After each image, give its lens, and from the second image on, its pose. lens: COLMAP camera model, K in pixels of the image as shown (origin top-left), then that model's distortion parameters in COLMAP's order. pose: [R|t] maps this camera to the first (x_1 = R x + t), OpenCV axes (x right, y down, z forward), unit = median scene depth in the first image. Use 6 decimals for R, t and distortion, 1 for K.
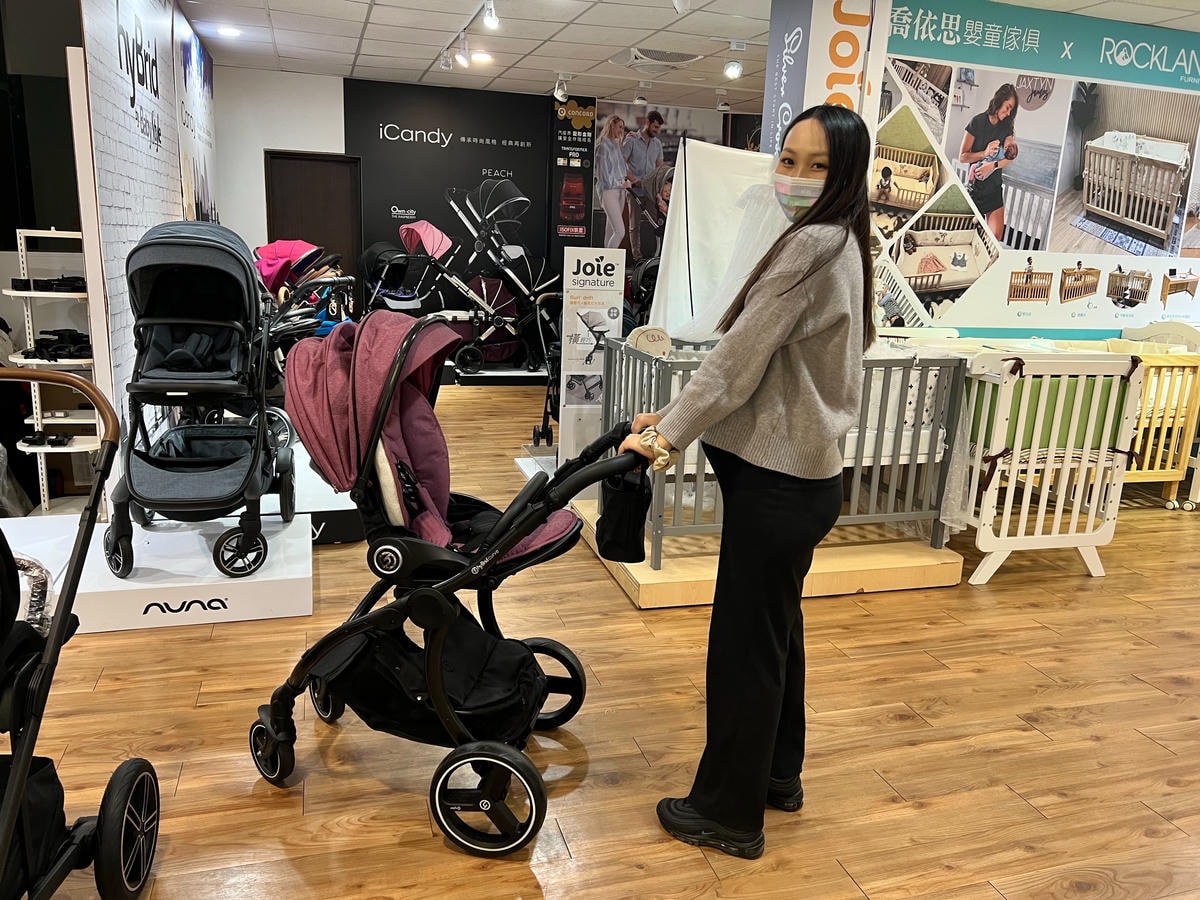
lens RADIAL K [[902.5, 0, 595.2], [0, 902.5, 463.0], [0, 0, 1]] dist [-0.007926, -0.026388]
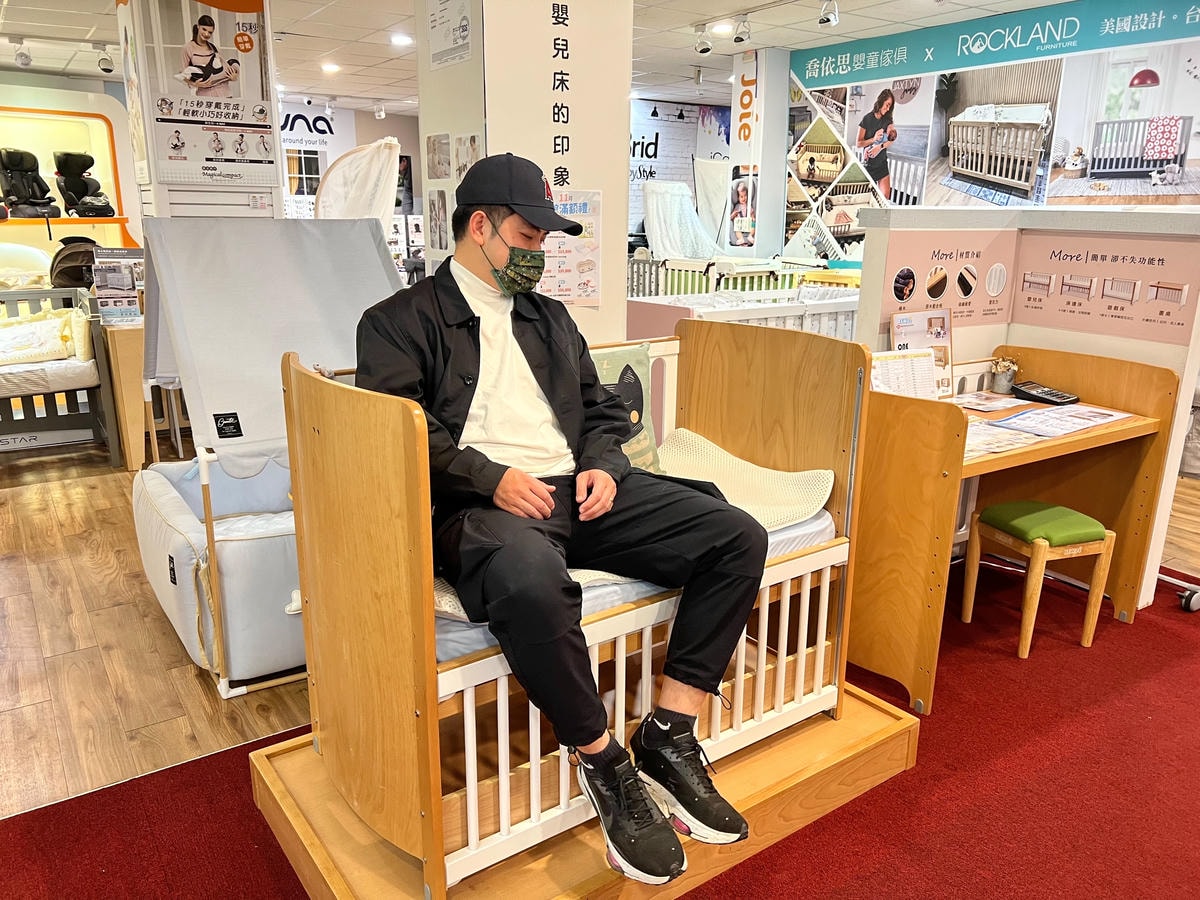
lens RADIAL K [[902.5, 0, 599.7], [0, 902.5, 445.8], [0, 0, 1]] dist [-0.007926, -0.026388]
pose [[0.316775, 0.206420, -0.925767, 1.694733], [-0.220822, 0.965262, 0.139667, 0.024924], [0.922438, 0.160186, 0.351353, 0.161659]]
